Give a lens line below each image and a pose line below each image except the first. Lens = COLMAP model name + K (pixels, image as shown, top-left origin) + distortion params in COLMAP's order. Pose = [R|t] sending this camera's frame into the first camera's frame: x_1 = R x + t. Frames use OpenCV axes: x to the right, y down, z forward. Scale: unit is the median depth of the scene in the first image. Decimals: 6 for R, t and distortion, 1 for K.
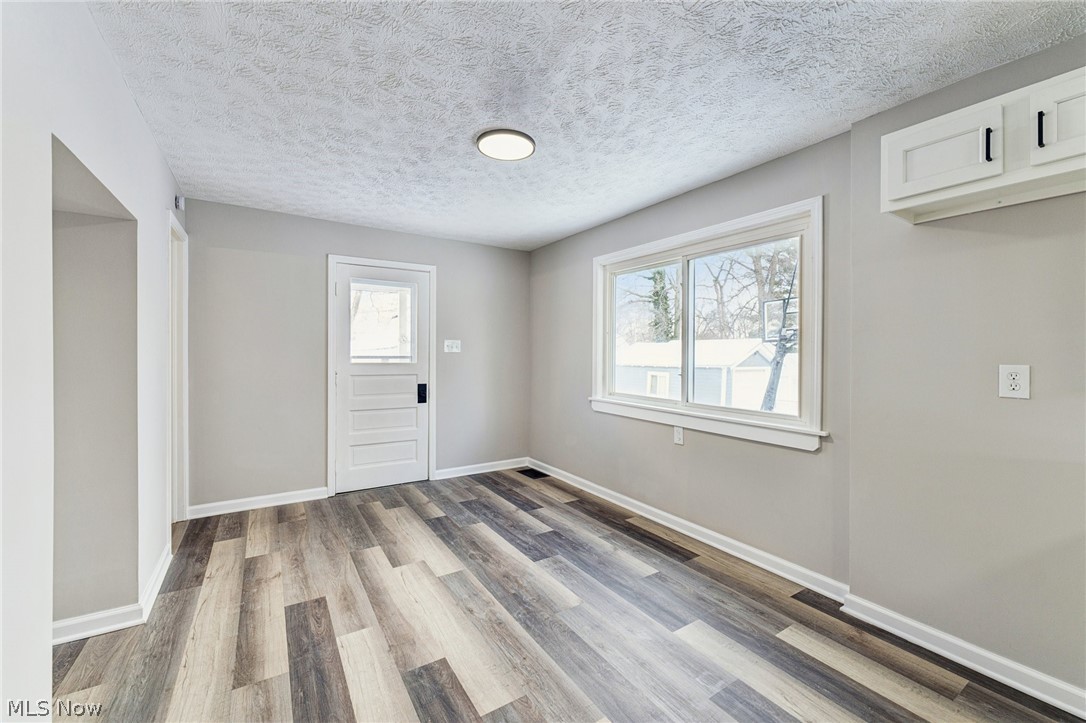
lens RADIAL K [[437.6, 0, 540.2], [0, 437.6, 354.4], [0, 0, 1]] dist [-0.003969, -0.000245]
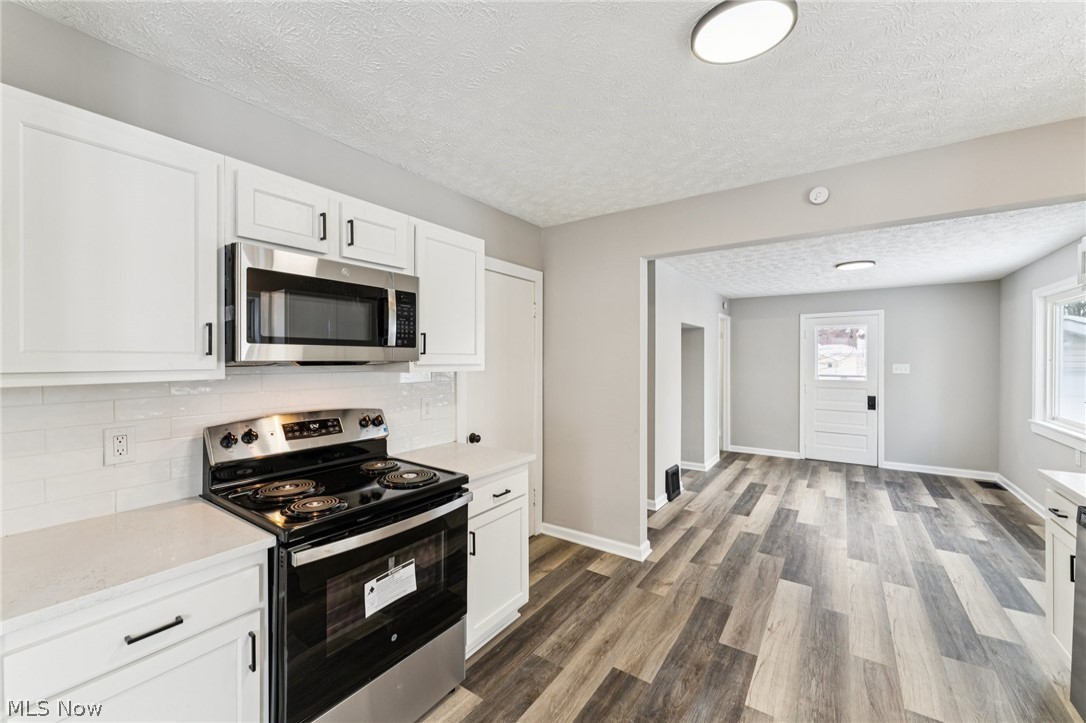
lens RADIAL K [[437.6, 0, 540.2], [0, 437.6, 354.4], [0, 0, 1]] dist [-0.003969, -0.000245]
pose [[0.386237, -0.012701, -0.922312, 0.784620], [-0.004044, 0.999872, -0.015462, -0.050661], [0.922391, 0.009702, 0.386137, -0.656473]]
